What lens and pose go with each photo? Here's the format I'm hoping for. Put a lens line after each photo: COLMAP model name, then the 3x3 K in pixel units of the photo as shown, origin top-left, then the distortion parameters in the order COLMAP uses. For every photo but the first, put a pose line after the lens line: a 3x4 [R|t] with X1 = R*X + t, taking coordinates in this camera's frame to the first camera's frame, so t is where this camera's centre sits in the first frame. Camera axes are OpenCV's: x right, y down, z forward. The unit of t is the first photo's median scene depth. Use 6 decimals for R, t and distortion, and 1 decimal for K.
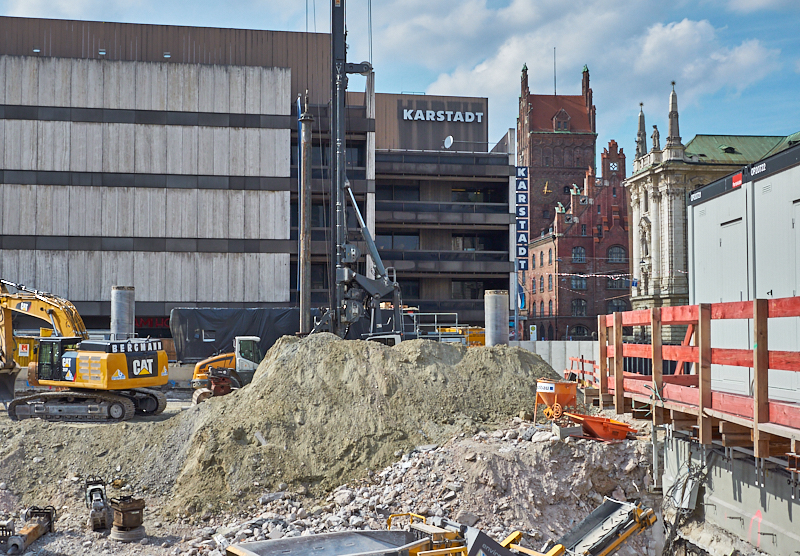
lens RADIAL K [[1100.3, 0, 390.1], [0, 1100.3, 272.5], [0, 0, 1]] dist [-0.000128, 0.000000]
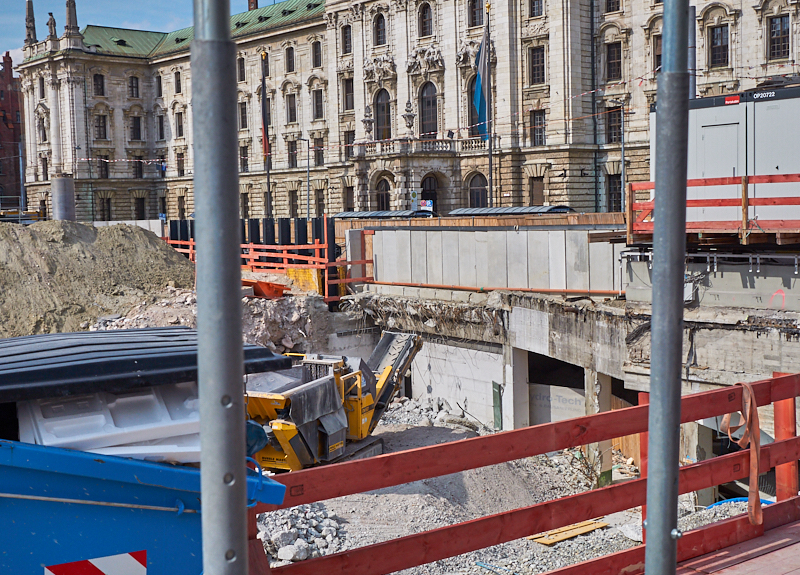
lens RADIAL K [[1091.7, 0, 382.5], [0, 1091.7, 293.0], [0, 0, 1]] dist [-0.022762, 0.000000]
pose [[0.799626, -0.064792, 0.596993, -0.240824], [-0.008484, 0.992844, 0.119118, 0.001972], [-0.600439, -0.100314, 0.793354, -0.012822]]
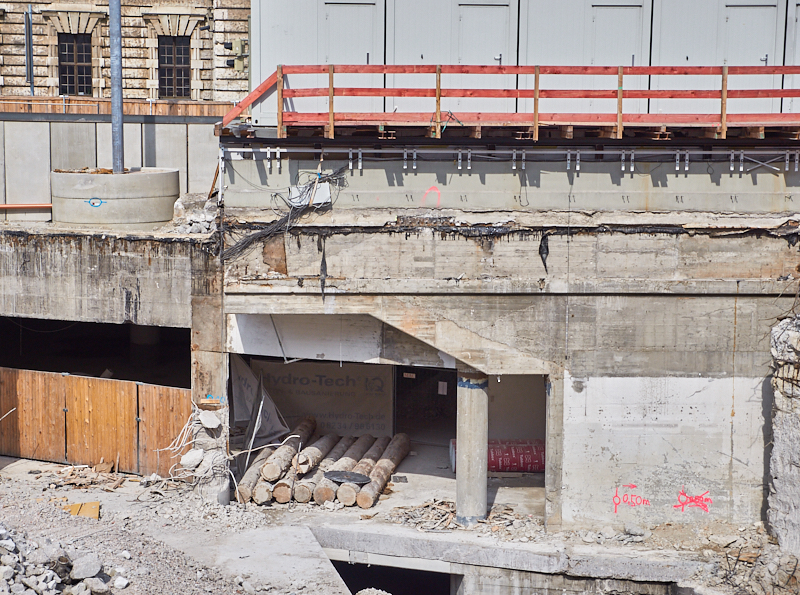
lens RADIAL K [[1641.3, 0, 389.3], [0, 1641.3, 294.0], [0, 0, 1]] dist [0.188530, 0.000000]
pose [[-0.054271, -0.123974, 0.990800, -0.420980], [-0.065320, 0.990578, 0.120369, 0.013899], [-0.996387, -0.058187, -0.061857, 0.218876]]
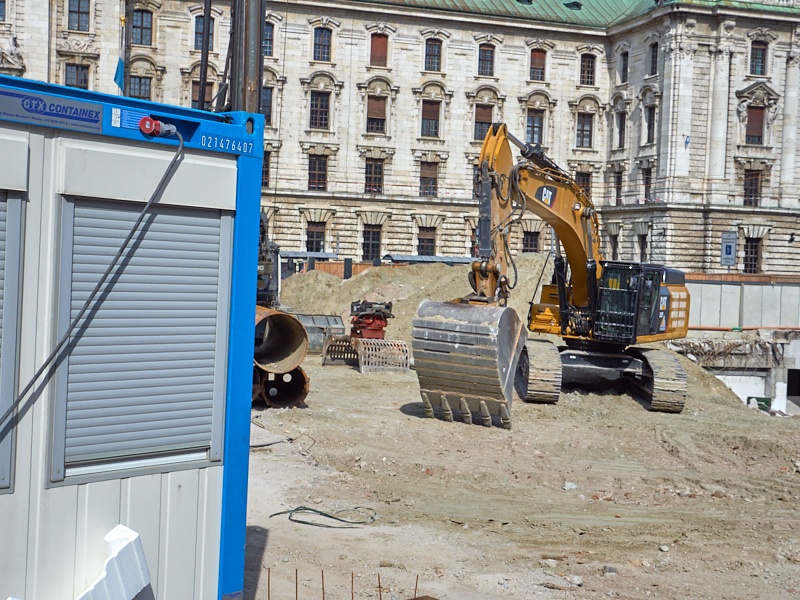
lens RADIAL K [[1184.8, 0, 400.5], [0, 1184.8, 296.9], [0, 0, 1]] dist [0.015763, 0.000000]
pose [[-0.246365, -0.042237, 0.968256, -0.629557], [-0.090853, 0.995657, 0.020315, 0.054911], [-0.964909, -0.082965, -0.249132, 0.924418]]
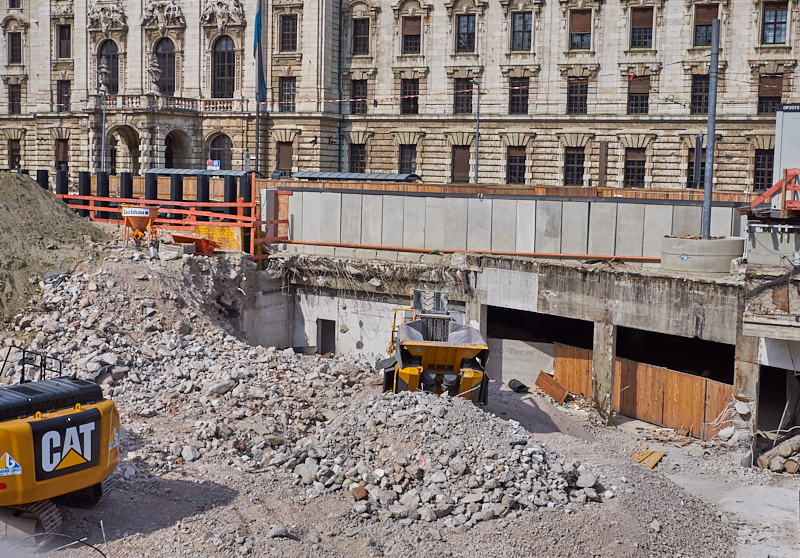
lens RADIAL K [[1100.3, 0, 394.6], [0, 1100.3, 267.2], [0, 0, 1]] dist [-0.000128, 0.000000]
pose [[0.492472, -0.060959, 0.868191, -0.426640], [-0.074498, 0.990930, 0.111835, 0.009540], [-0.867134, -0.119754, 0.483464, 0.141766]]
